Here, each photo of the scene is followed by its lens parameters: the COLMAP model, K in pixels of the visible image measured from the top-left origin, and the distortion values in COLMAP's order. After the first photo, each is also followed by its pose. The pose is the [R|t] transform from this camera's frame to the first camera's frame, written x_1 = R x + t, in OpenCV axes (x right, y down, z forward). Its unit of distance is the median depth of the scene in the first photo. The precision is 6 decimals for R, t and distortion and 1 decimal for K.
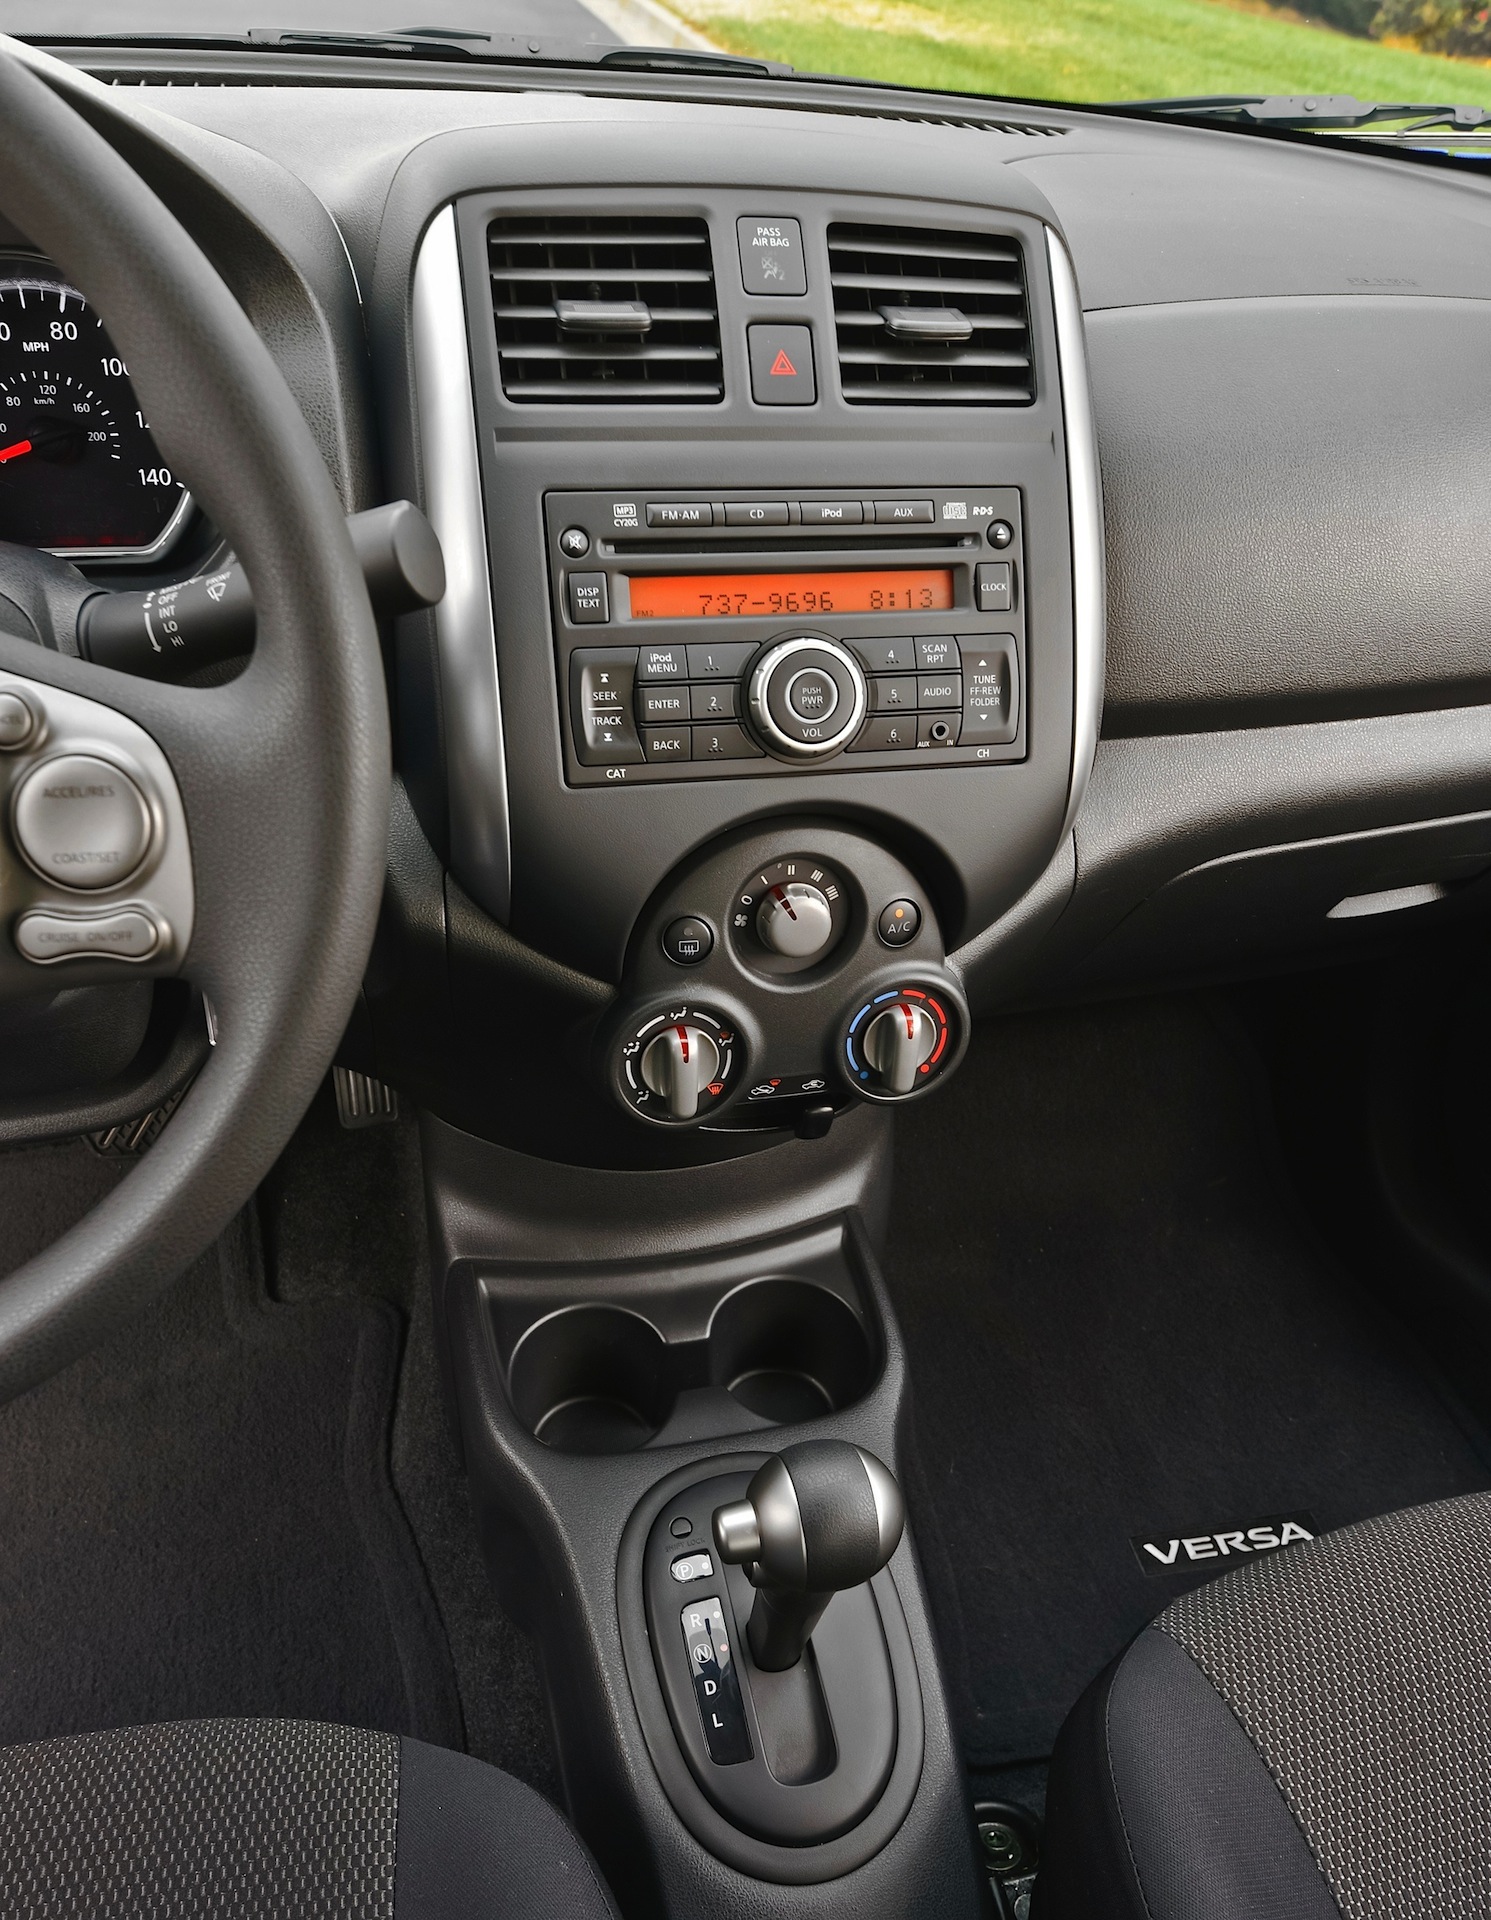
lens RADIAL K [[1292.8, 0, 746.8], [0, 1292.8, 974.7], [0, 0, 1]] dist [0.010126, -0.001310]
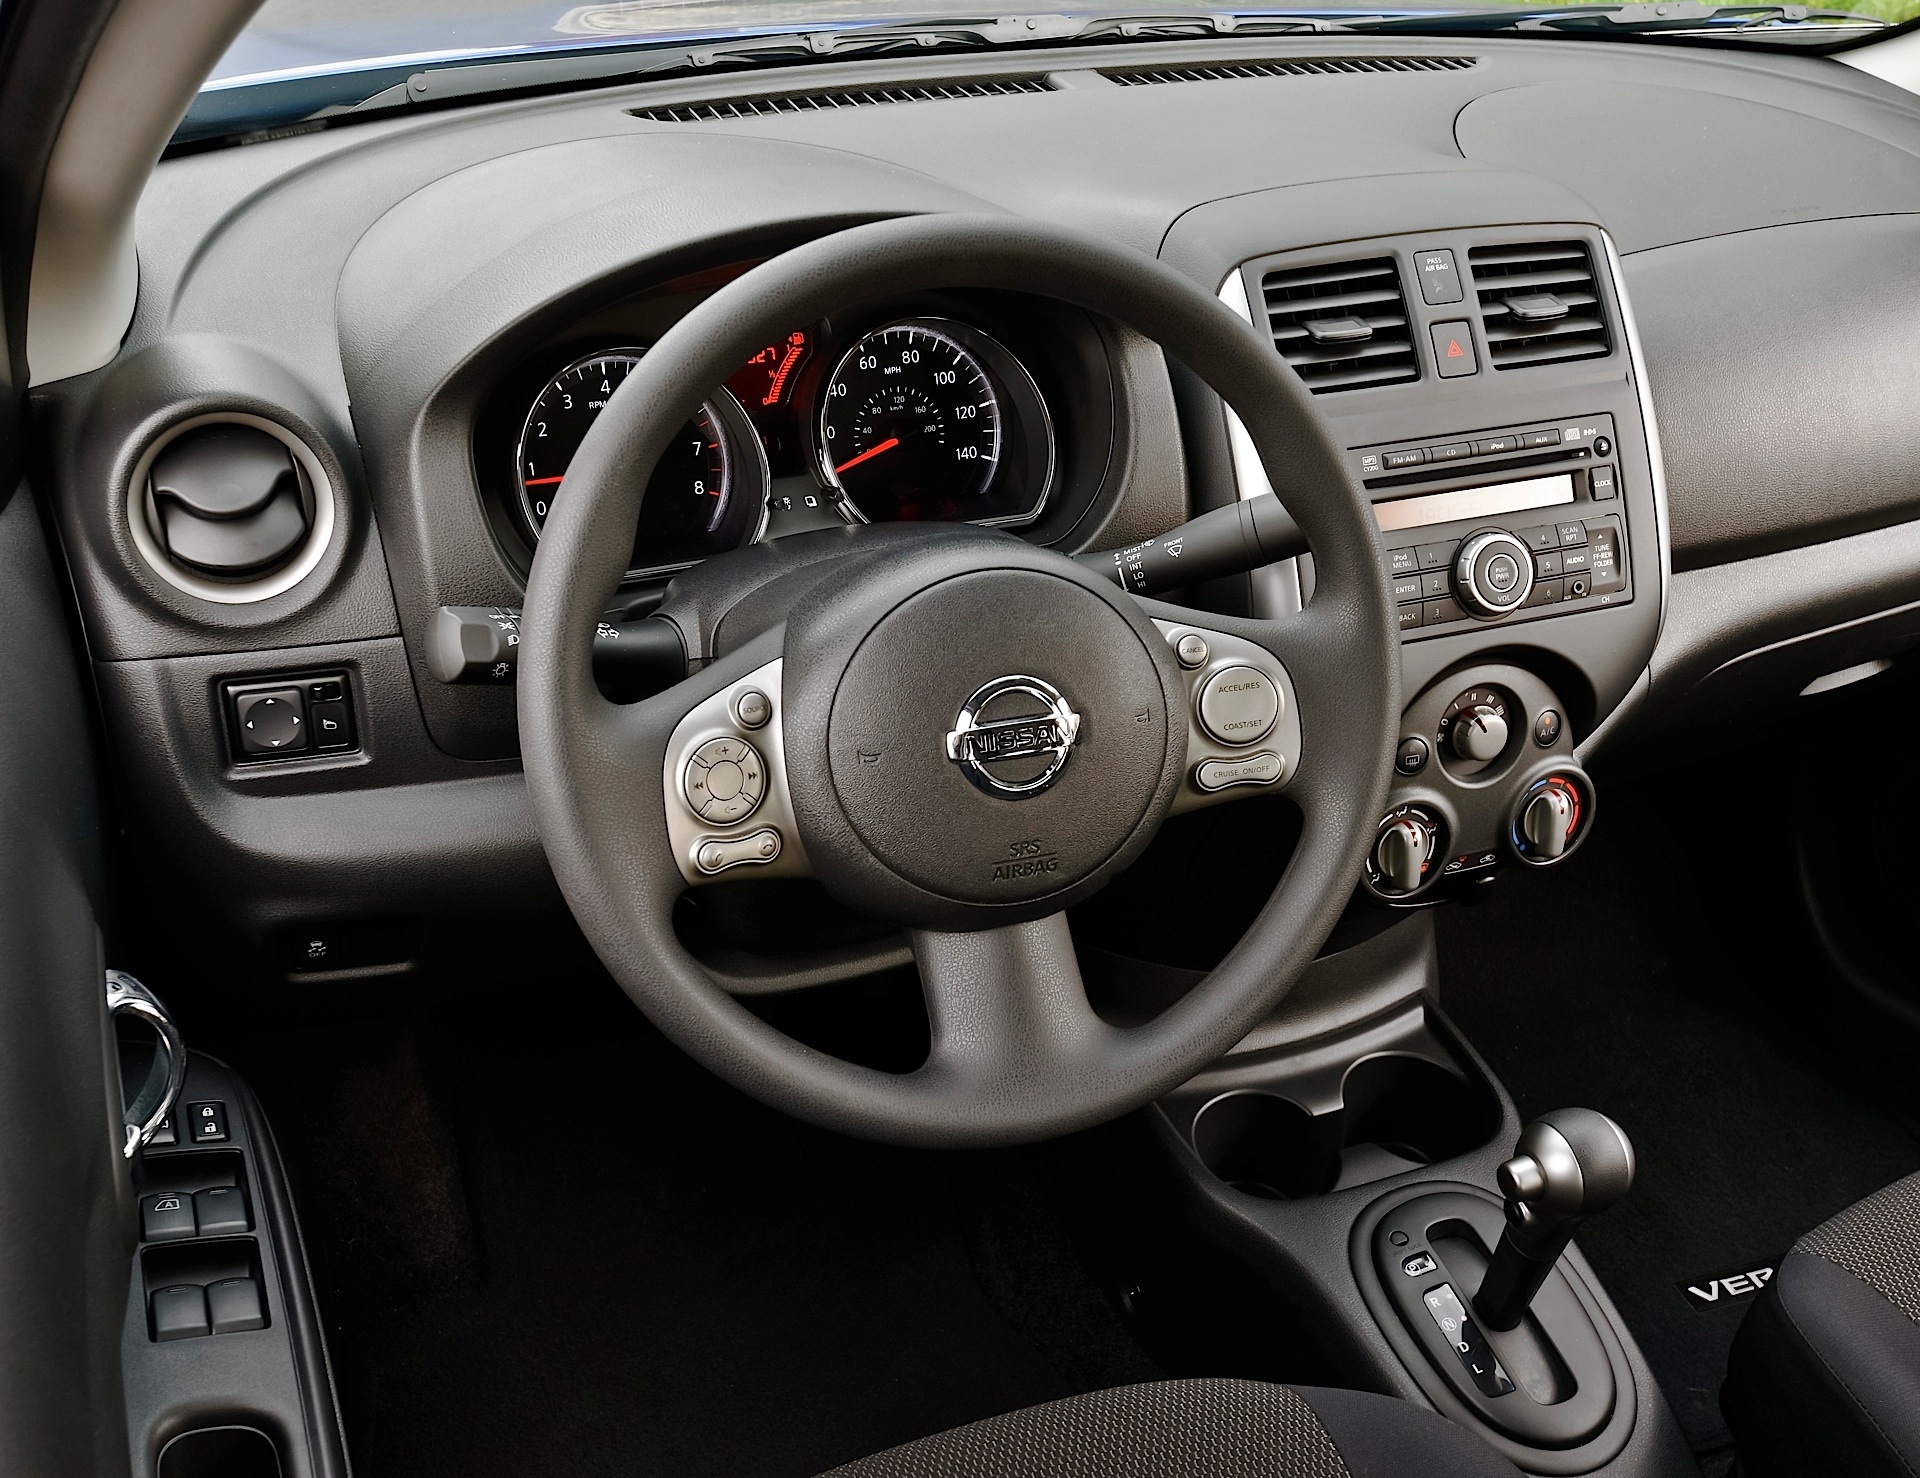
lens RADIAL K [[1770.2, 0, 958.5], [0, 1770.2, 730.8], [0, 0, 1]] dist [0.053831, 0.002204]
pose [[0.988859, -0.102100, 0.108323, -0.709884], [0.109902, 0.991568, -0.068665, 0.023534], [-0.100399, 0.079805, 0.991742, -0.801683]]
